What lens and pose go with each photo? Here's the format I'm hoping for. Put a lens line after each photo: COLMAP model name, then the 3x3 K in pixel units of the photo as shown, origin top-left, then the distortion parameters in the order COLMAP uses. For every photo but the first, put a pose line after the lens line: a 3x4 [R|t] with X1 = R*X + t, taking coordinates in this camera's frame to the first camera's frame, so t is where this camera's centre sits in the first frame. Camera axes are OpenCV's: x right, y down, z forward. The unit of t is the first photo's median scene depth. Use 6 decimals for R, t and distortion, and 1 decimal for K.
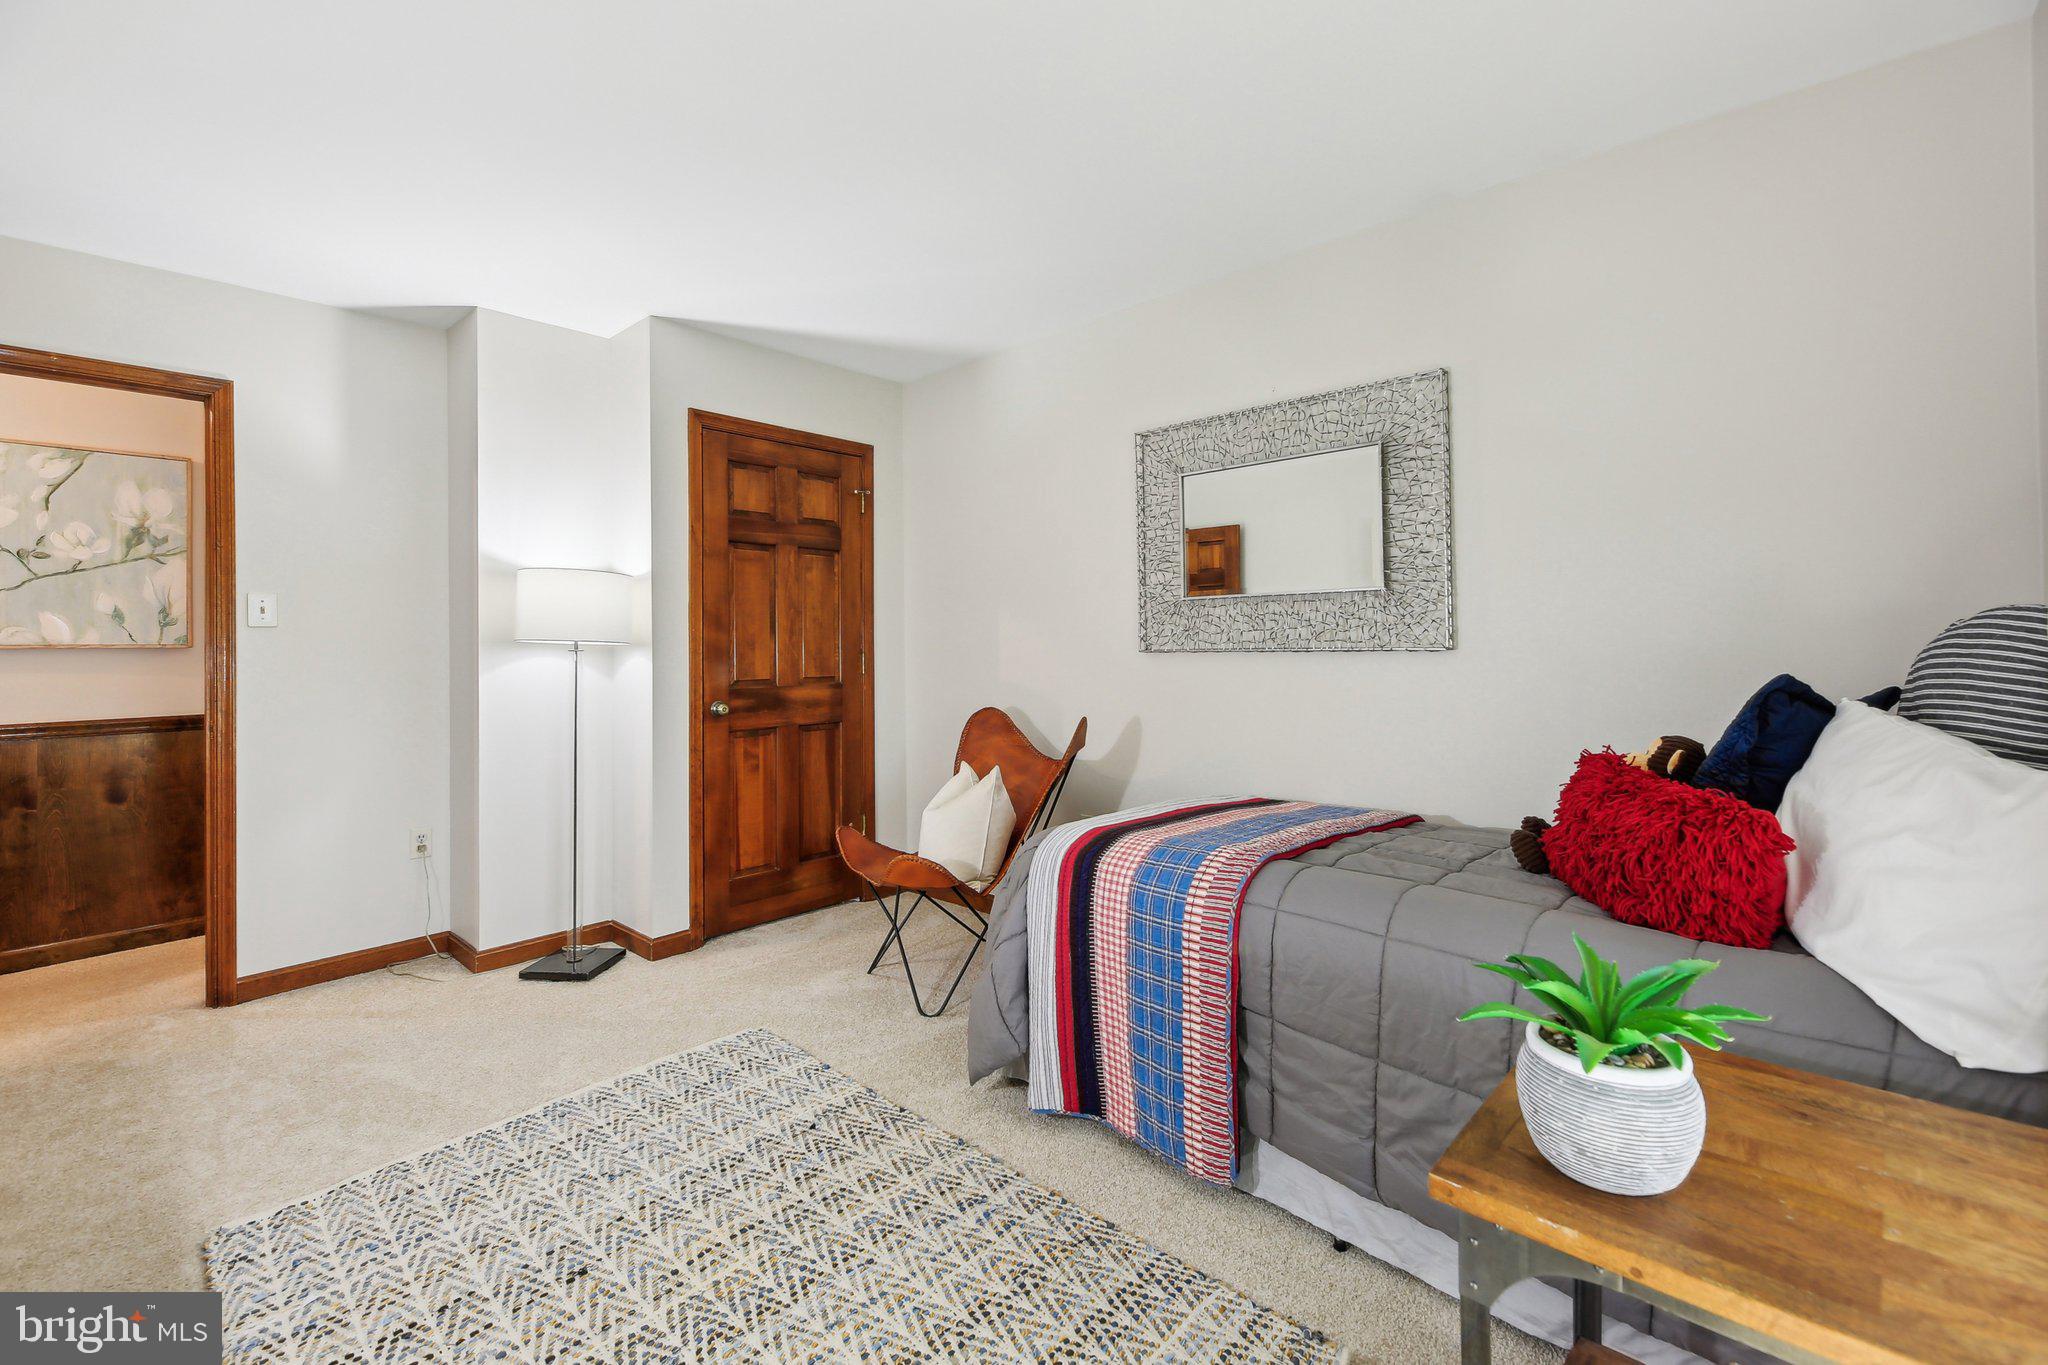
lens RADIAL K [[857.0, 0, 998.5], [0, 857.0, 630.8], [0, 0, 1]] dist [0.001311, -0.004360]
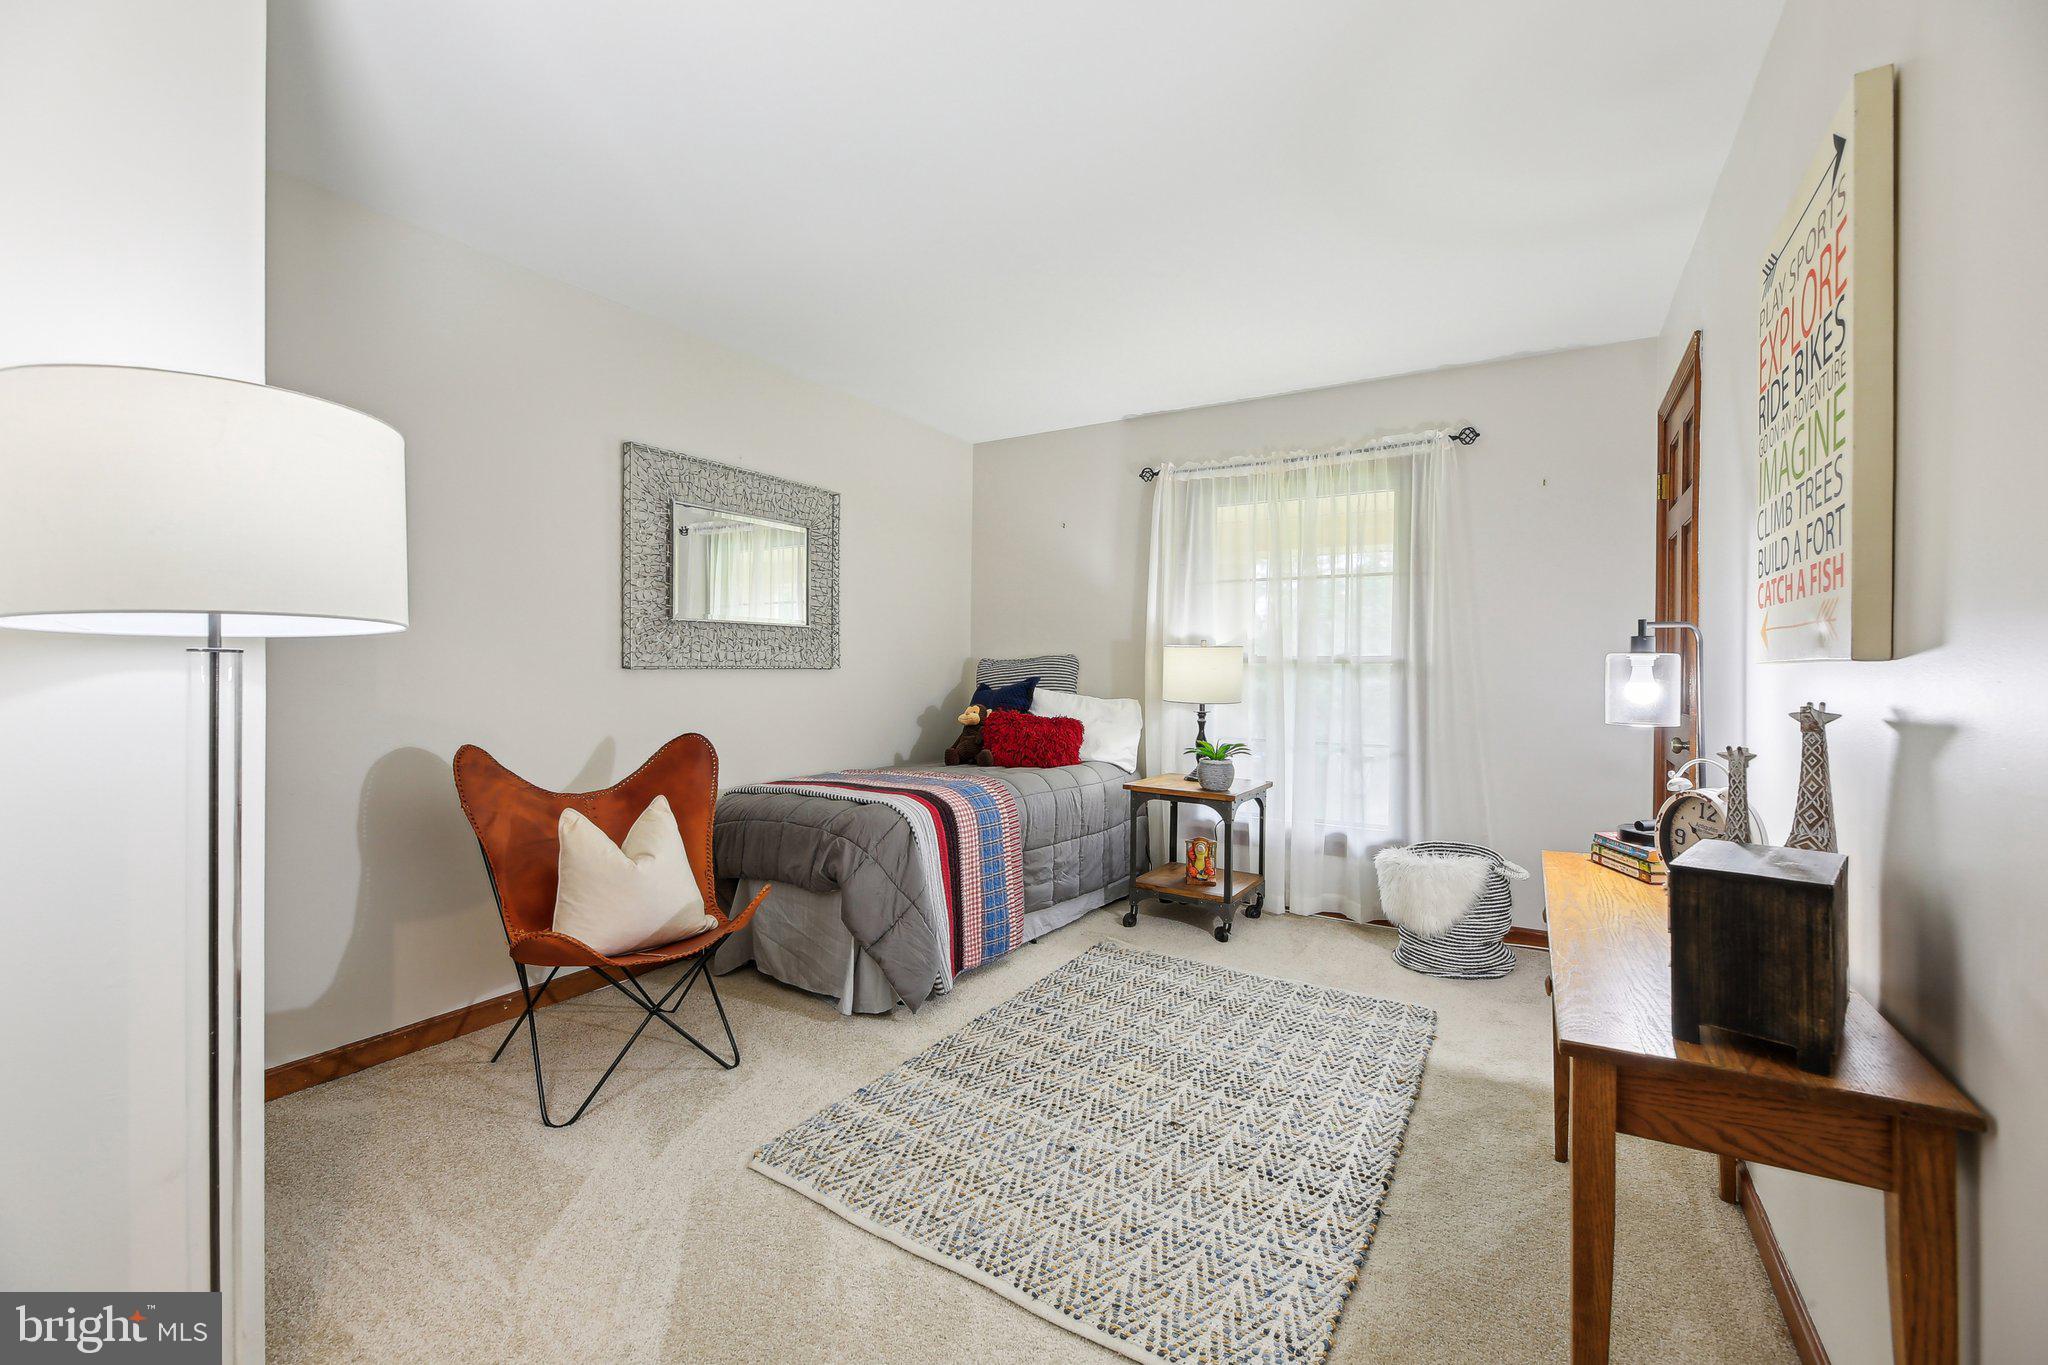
lens RADIAL K [[857.0, 0, 1021.2], [0, 857.0, 678.7], [0, 0, 1]] dist [0.001311, -0.004360]
pose [[-0.202570, -0.000124, 0.979268, -1.570794], [-0.018162, 0.999828, -0.003630, 0.055841], [-0.979099, -0.018521, -0.202538, 1.359416]]
